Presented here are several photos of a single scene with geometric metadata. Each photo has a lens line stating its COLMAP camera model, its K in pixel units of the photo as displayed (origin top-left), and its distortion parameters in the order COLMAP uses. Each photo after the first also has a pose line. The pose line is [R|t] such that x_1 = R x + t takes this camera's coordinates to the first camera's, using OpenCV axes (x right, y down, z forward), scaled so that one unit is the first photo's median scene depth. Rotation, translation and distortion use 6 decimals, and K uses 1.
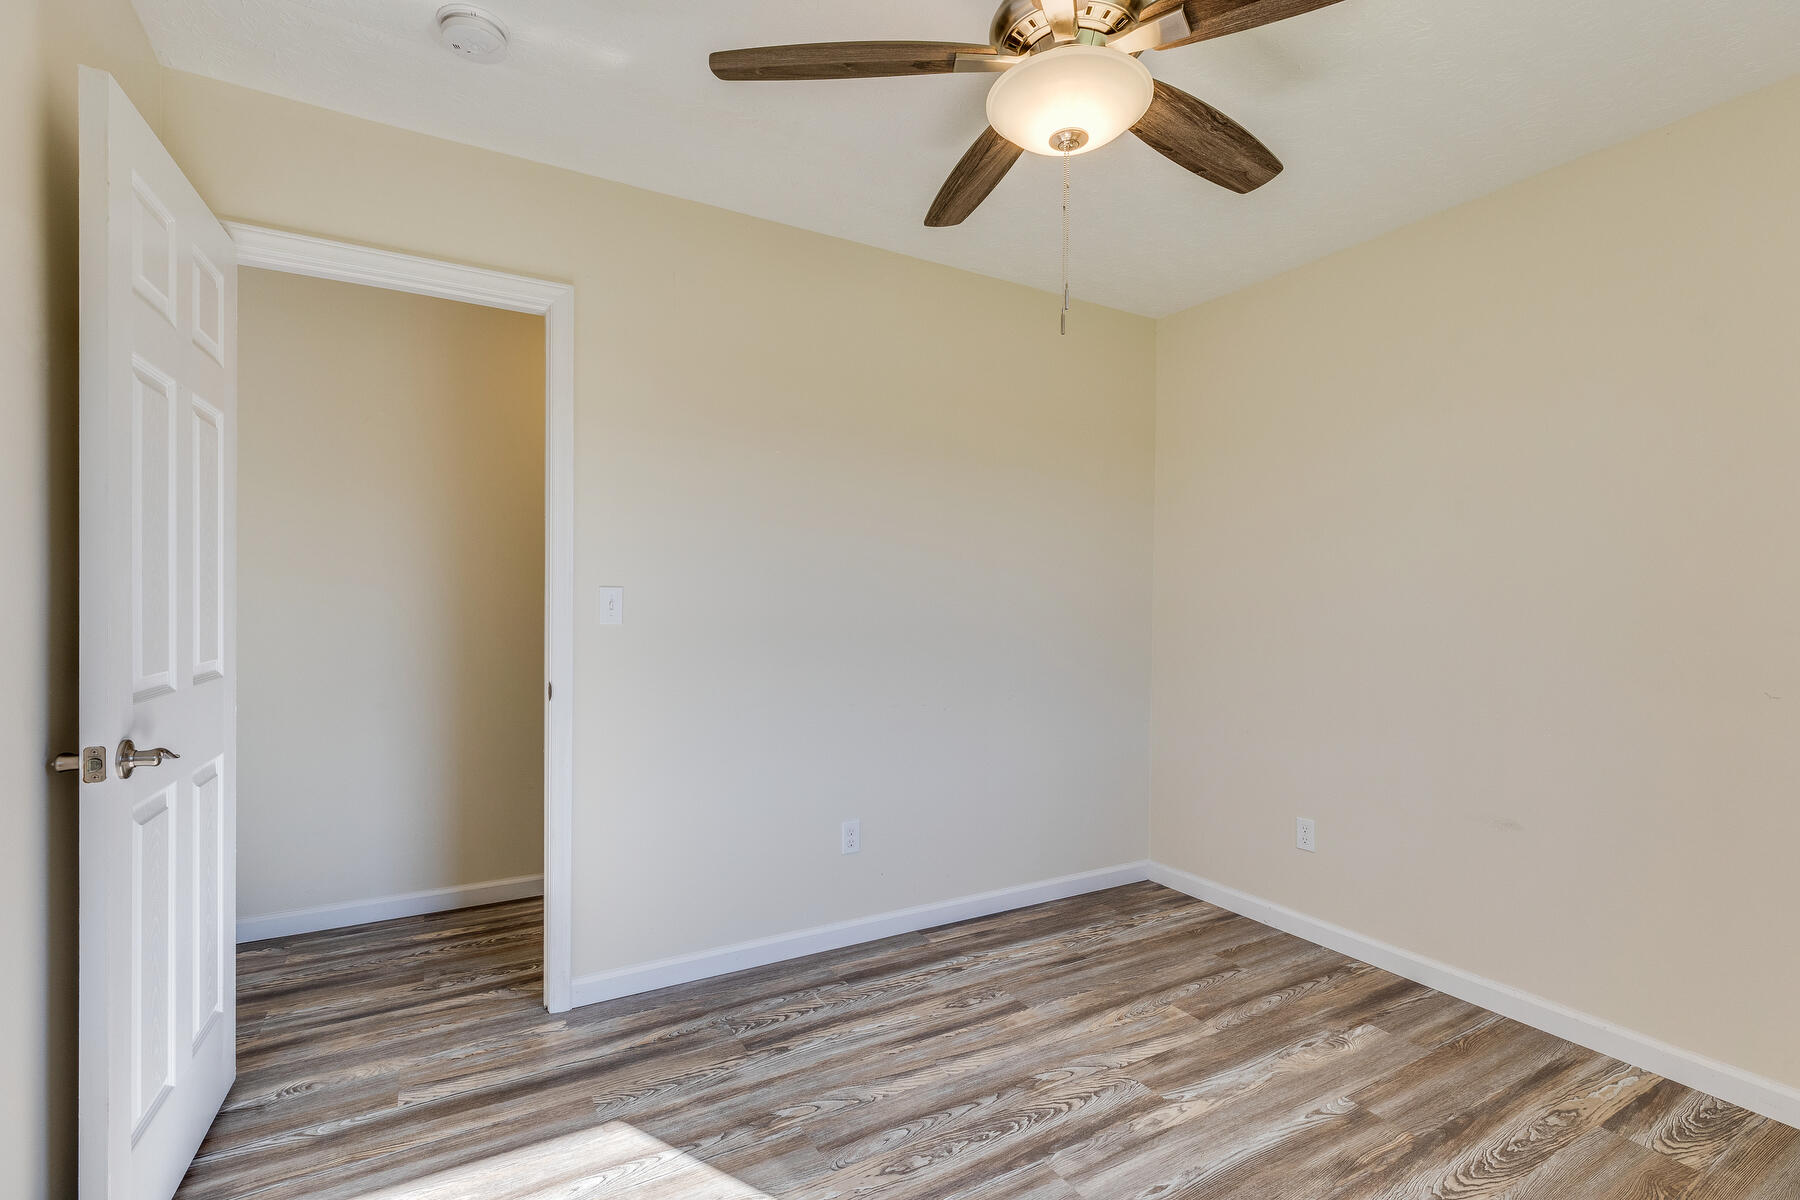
lens RADIAL K [[831.5, 0, 896.6], [0, 831.5, 601.5], [0, 0, 1]] dist [-0.000441, 0.000083]
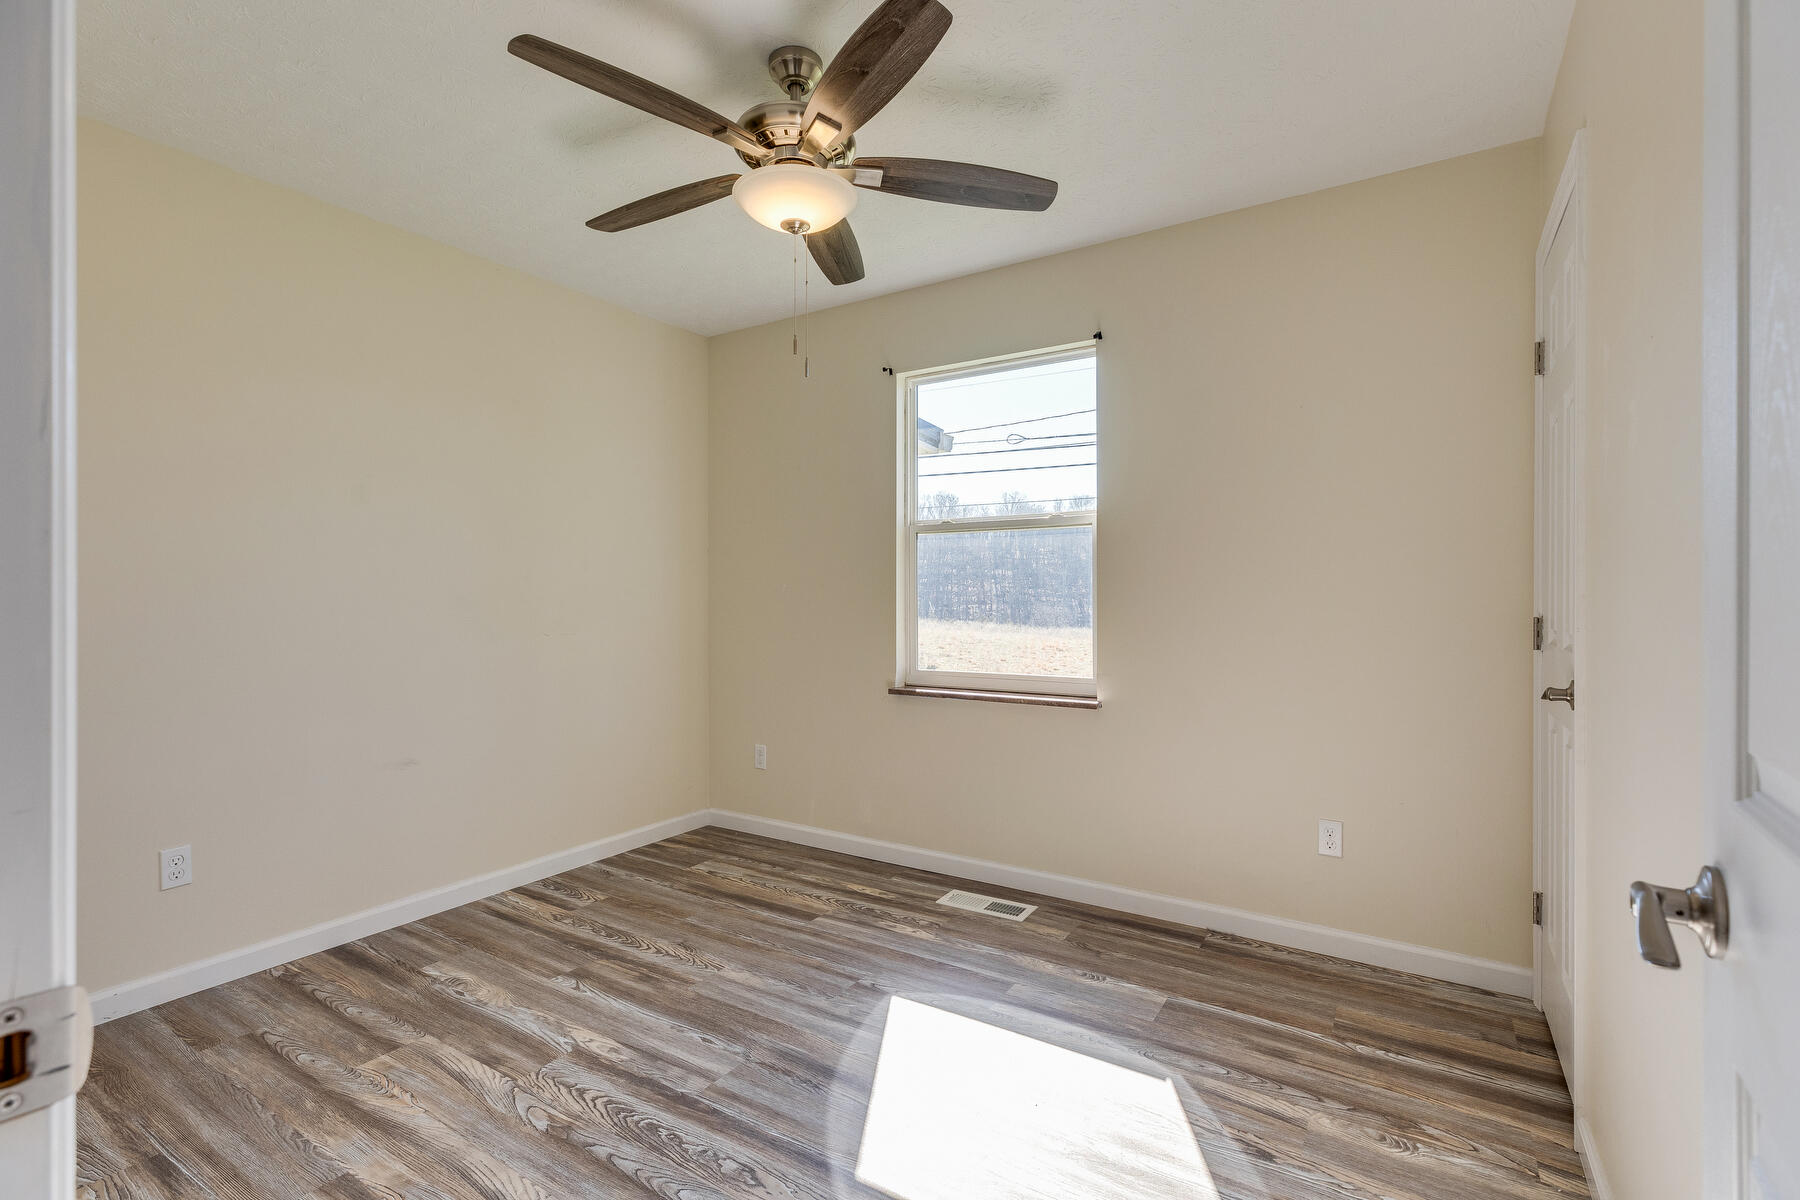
lens RADIAL K [[831.5, 0, 900.1], [0, 831.5, 591.5], [0, 0, 1]] dist [-0.000441, 0.000083]
pose [[-0.469071, -0.007206, 0.883131, -0.771588], [-0.002413, 0.999973, 0.006878, 0.011830], [-0.883157, 0.001096, -0.469076, 1.097584]]
